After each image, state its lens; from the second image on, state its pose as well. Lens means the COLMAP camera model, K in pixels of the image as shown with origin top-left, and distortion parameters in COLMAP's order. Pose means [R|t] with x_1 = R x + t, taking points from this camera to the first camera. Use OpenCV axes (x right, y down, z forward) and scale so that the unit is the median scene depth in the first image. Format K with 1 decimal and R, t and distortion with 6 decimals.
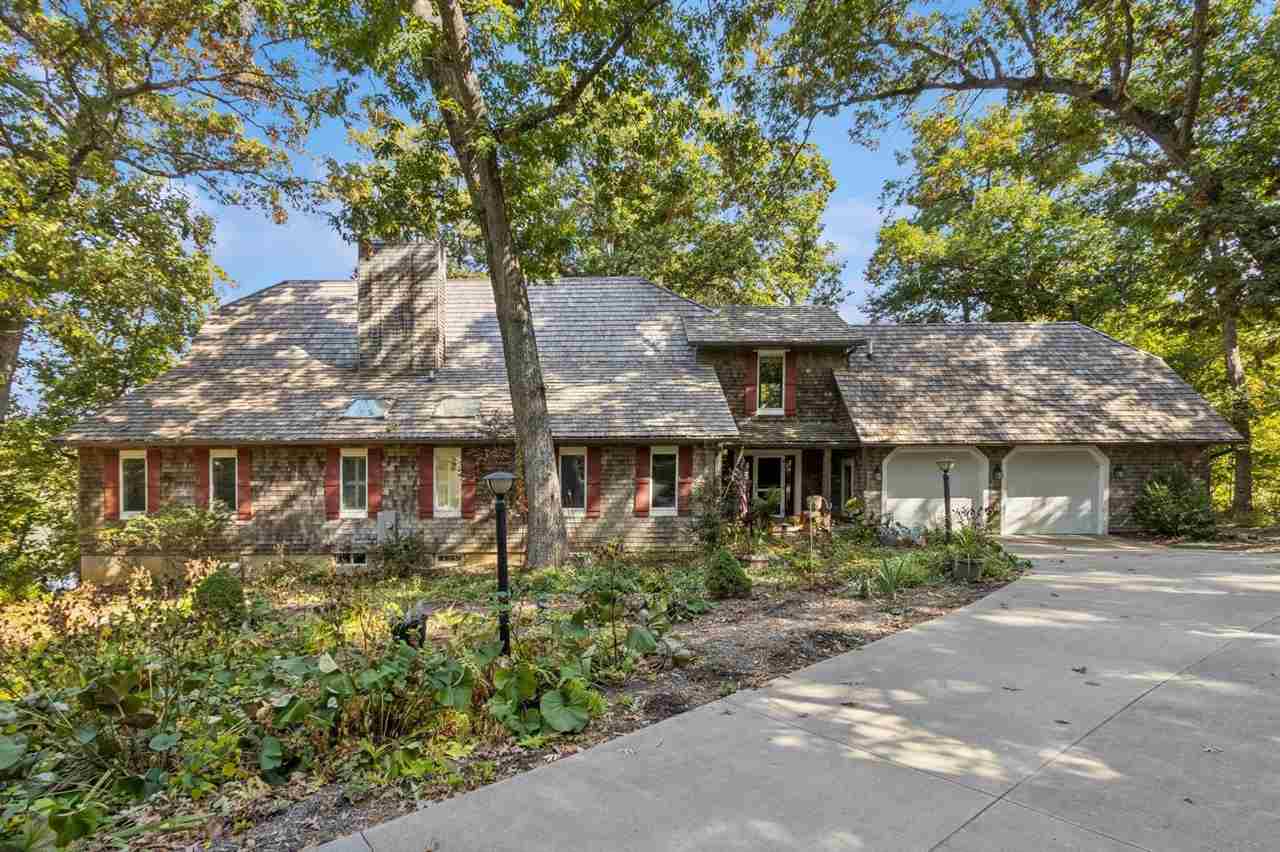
lens RADIAL K [[602.8, 0, 646.7], [0, 602.8, 460.3], [0, 0, 1]] dist [-0.001480, 0.000426]
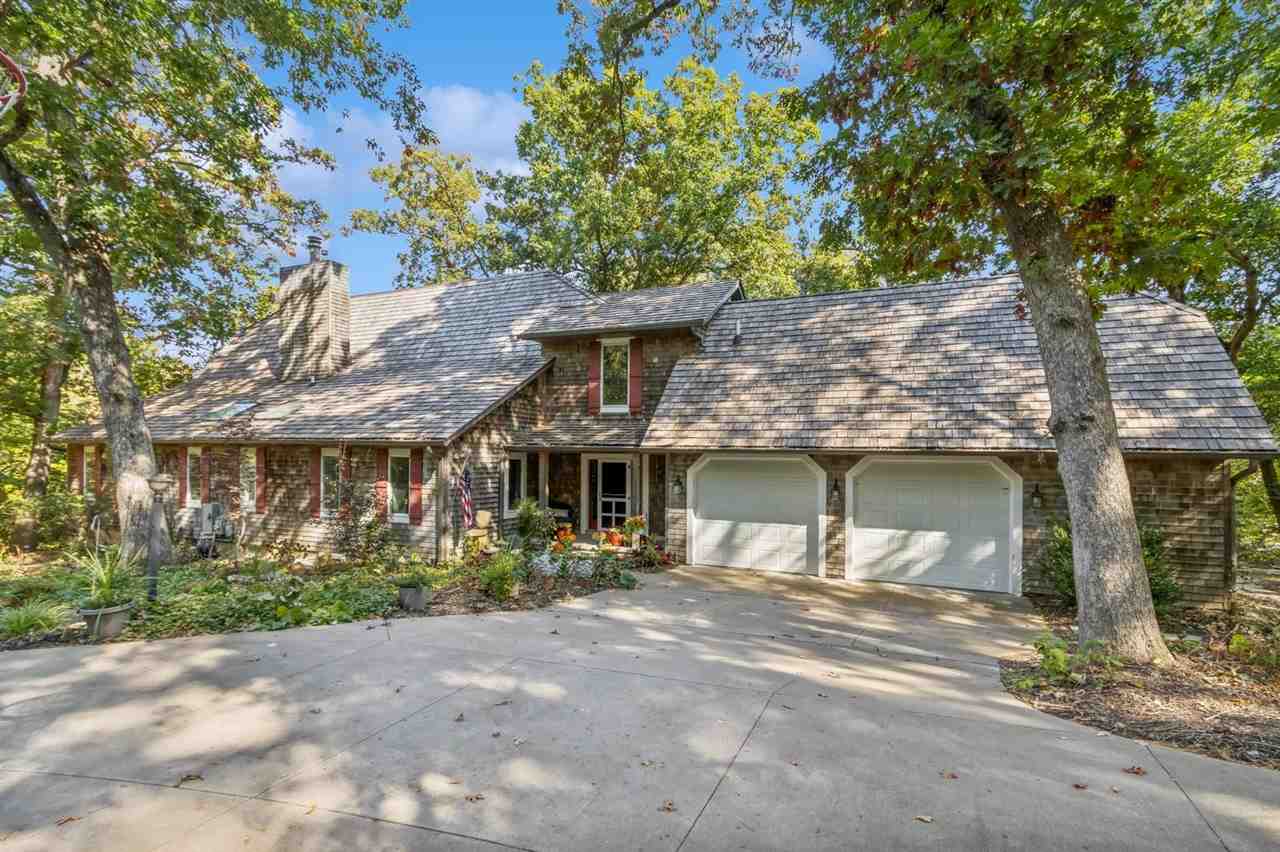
lens RADIAL K [[602.8, 0, 637.5], [0, 602.8, 431.6], [0, 0, 1]] dist [-0.001480, 0.000426]
pose [[0.908990, 0.001625, -0.416815, 0.647917], [-0.016294, 0.999367, -0.031639, -0.023157], [0.416499, 0.035551, 0.908441, 0.246655]]
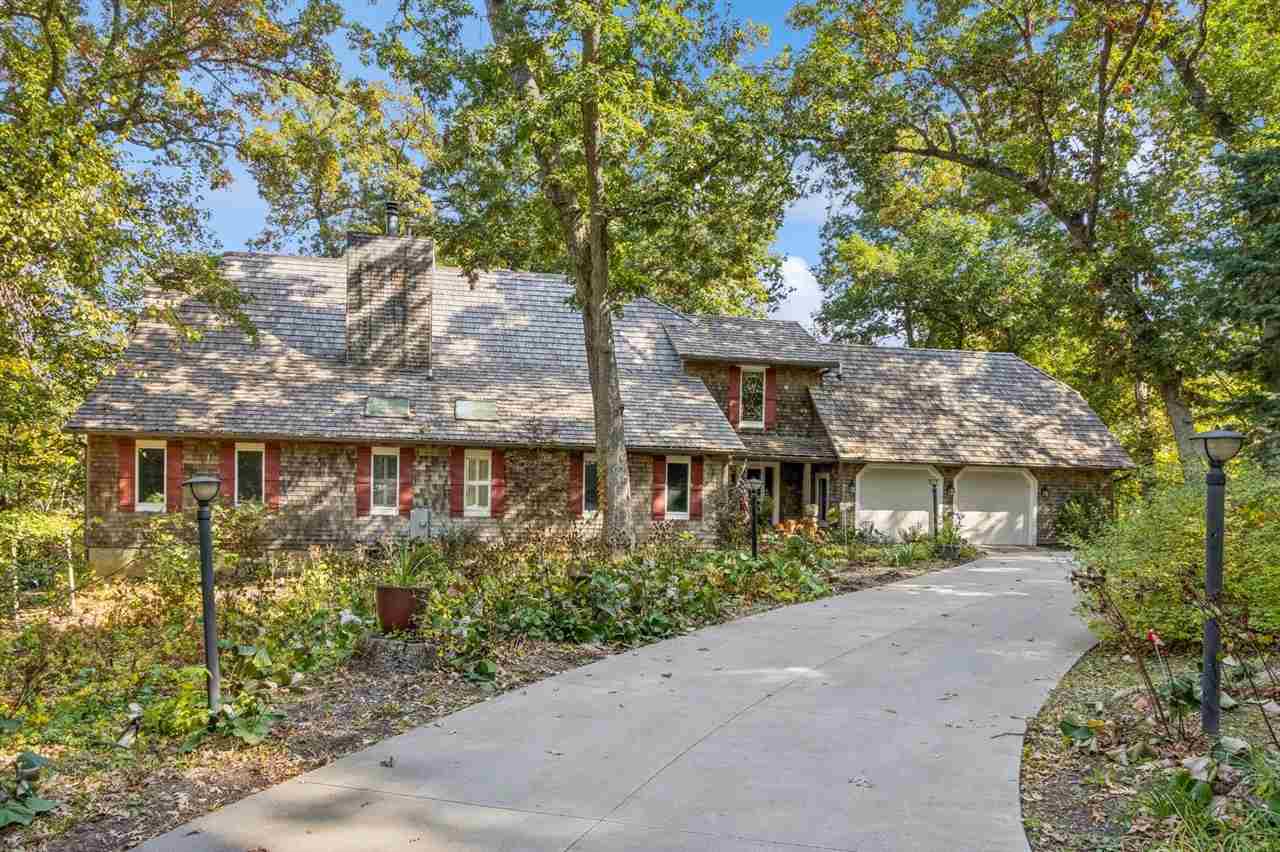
lens RADIAL K [[822.9, 0, 639.2], [0, 822.9, 424.4], [0, 0, 1]] dist [0.000228, 0.000463]
pose [[0.978781, 0.044762, 0.199959, -0.291353], [-0.034929, 0.998013, -0.052436, 0.000460], [-0.201909, 0.044339, 0.978400, -0.381873]]
